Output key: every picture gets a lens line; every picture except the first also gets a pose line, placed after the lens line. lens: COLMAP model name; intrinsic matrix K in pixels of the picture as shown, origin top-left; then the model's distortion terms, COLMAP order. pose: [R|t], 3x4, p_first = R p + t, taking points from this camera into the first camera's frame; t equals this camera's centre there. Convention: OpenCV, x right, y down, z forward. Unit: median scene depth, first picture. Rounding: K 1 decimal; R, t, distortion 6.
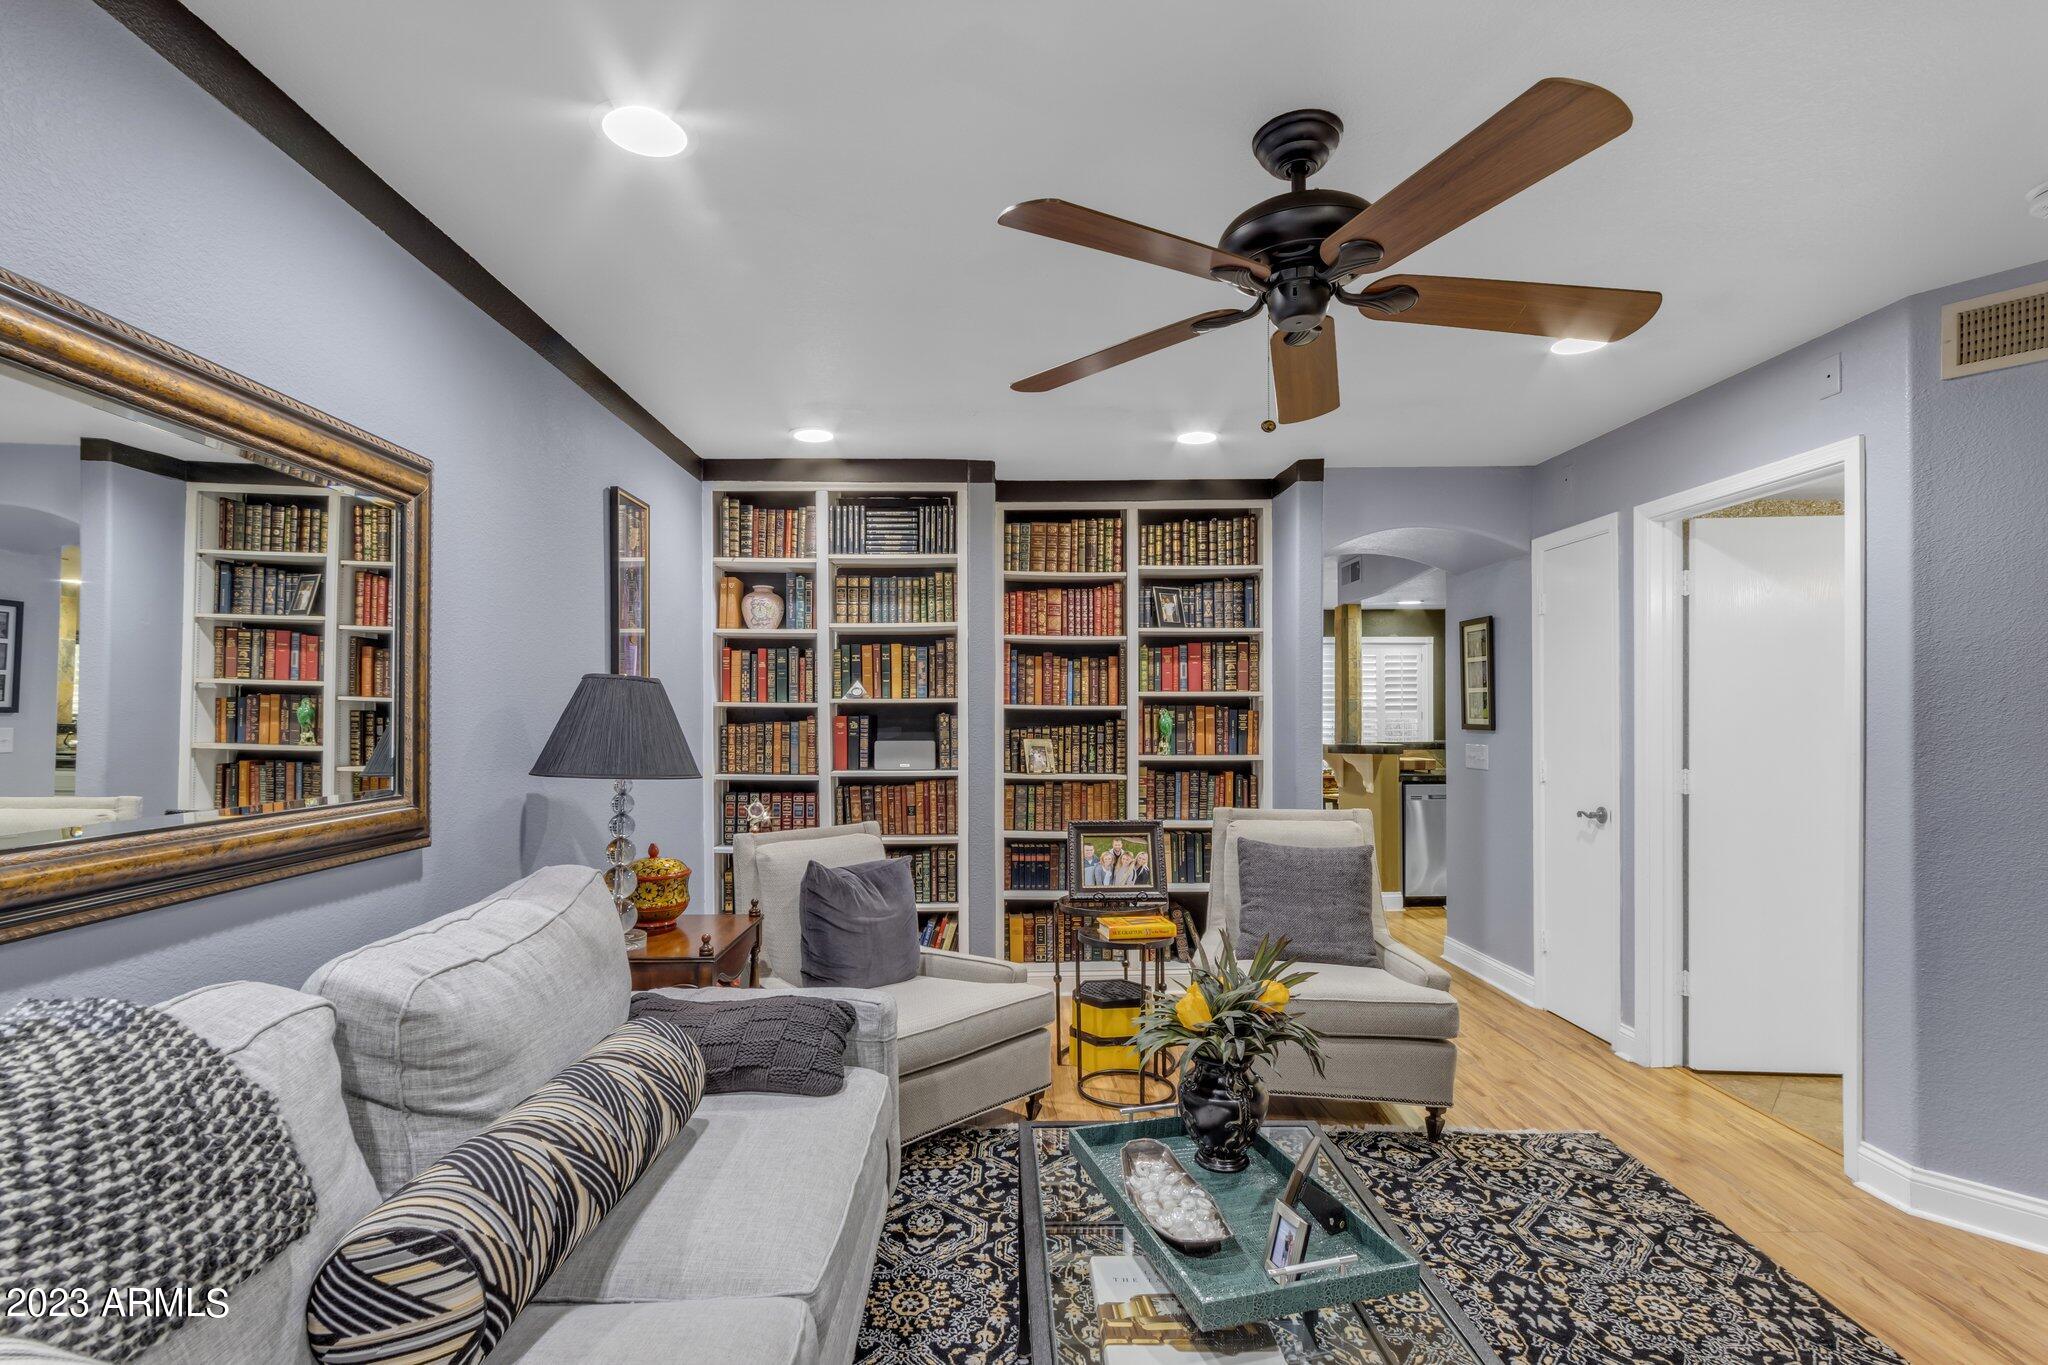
lens RADIAL K [[966.2, 0, 1020.1], [0, 966.2, 721.1], [0, 0, 1]] dist [-0.000140, 0.001133]
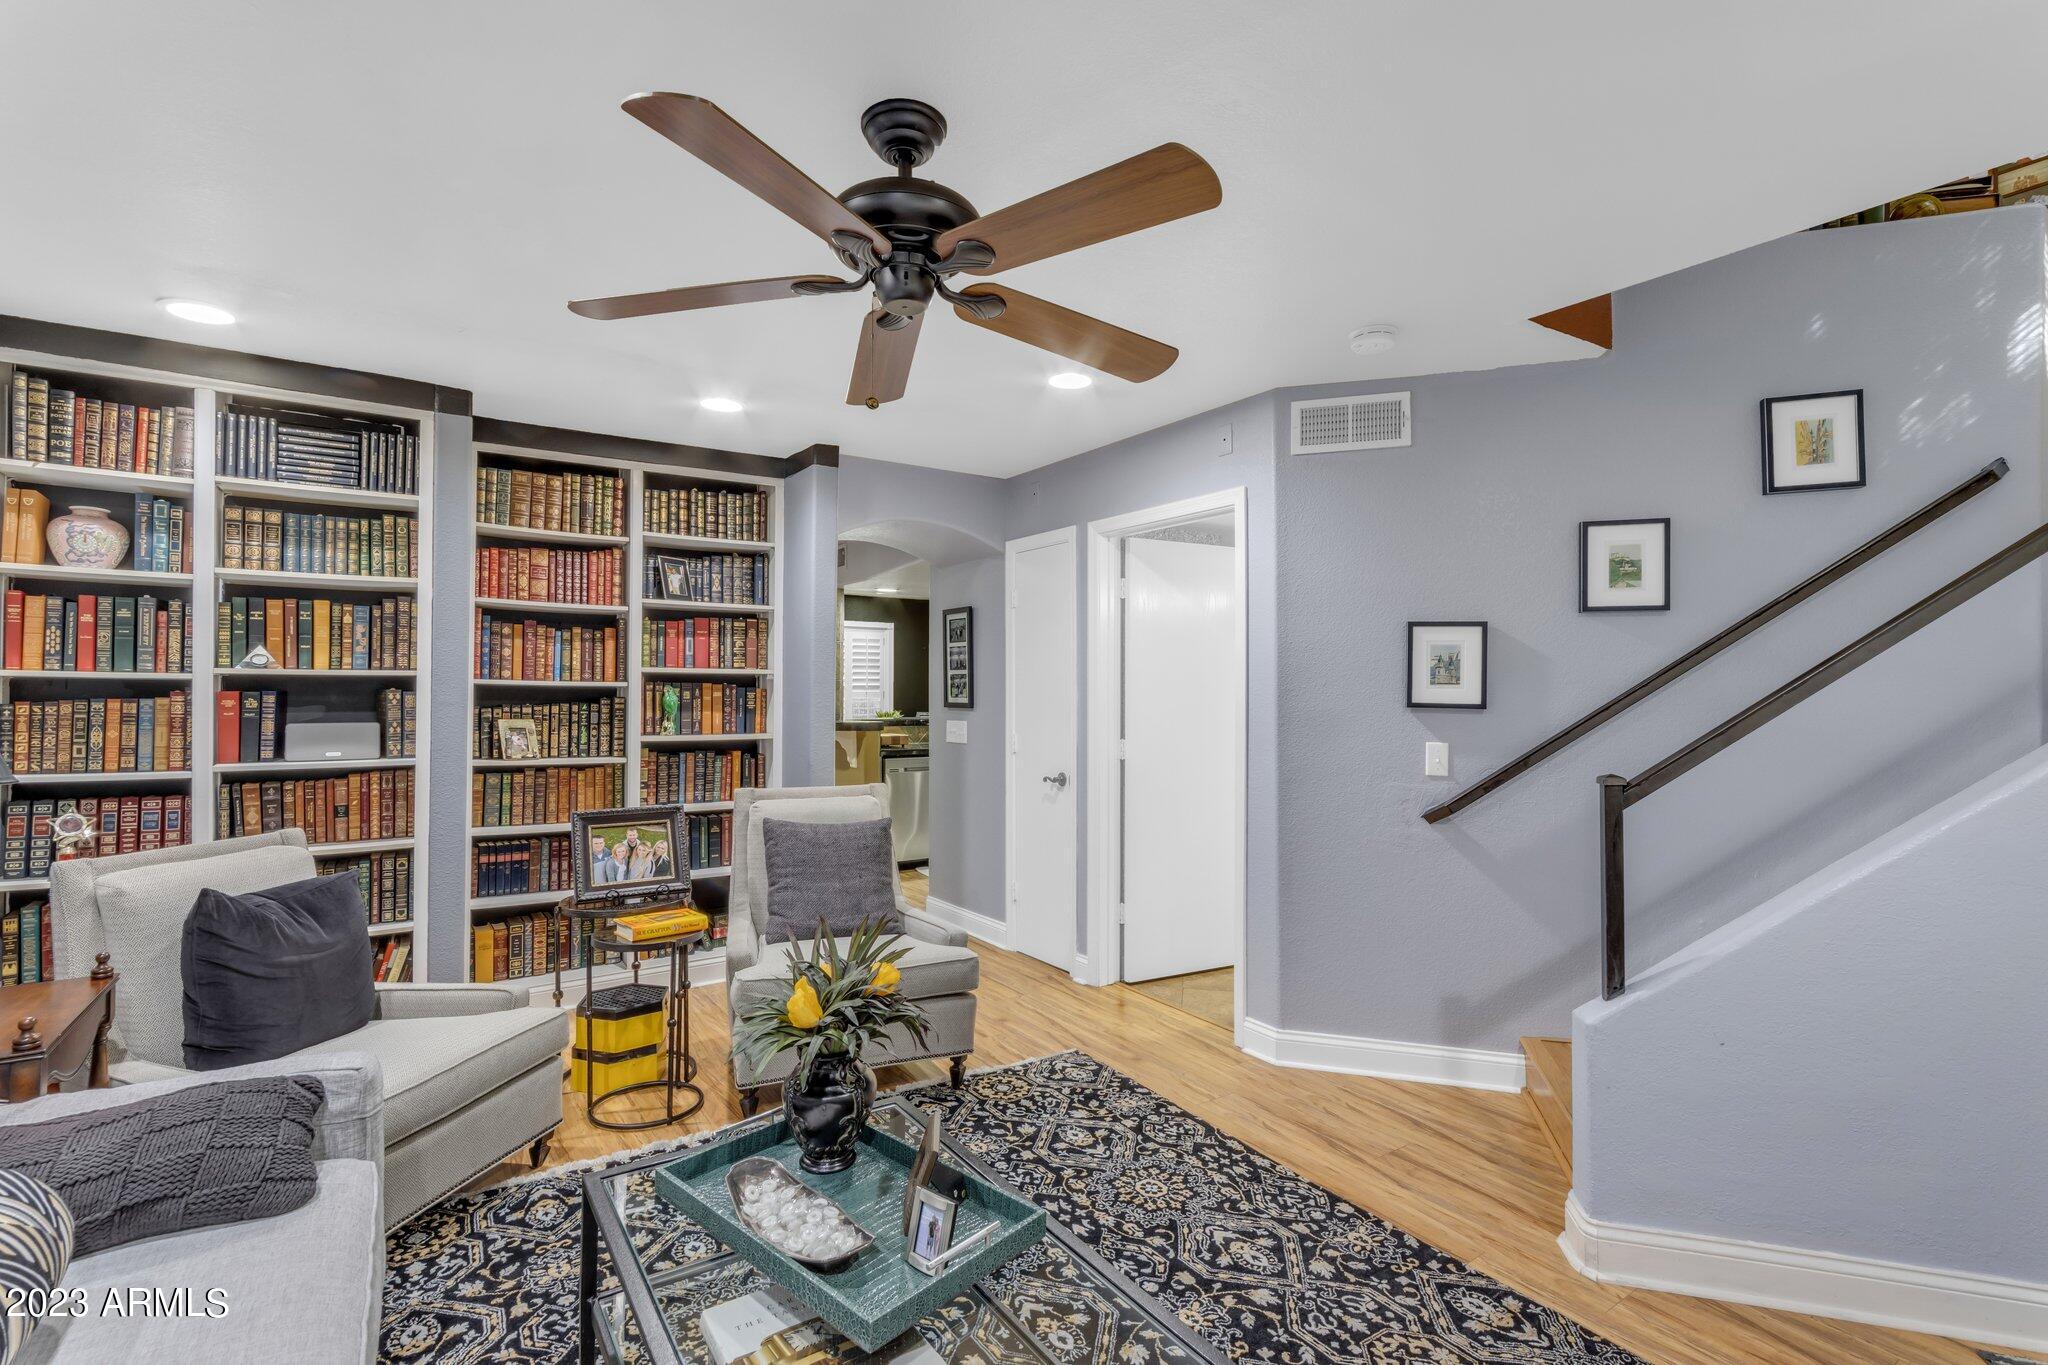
lens RADIAL K [[942.1, 0, 1016.7], [0, 942.1, 681.0], [0, 0, 1]] dist [0.001165, 0.001352]
pose [[0.842779, 0.012730, 0.538109, -0.084838], [-0.002124, 0.999791, -0.020325, 0.000375], [-0.538255, 0.015986, 0.842630, 0.065463]]
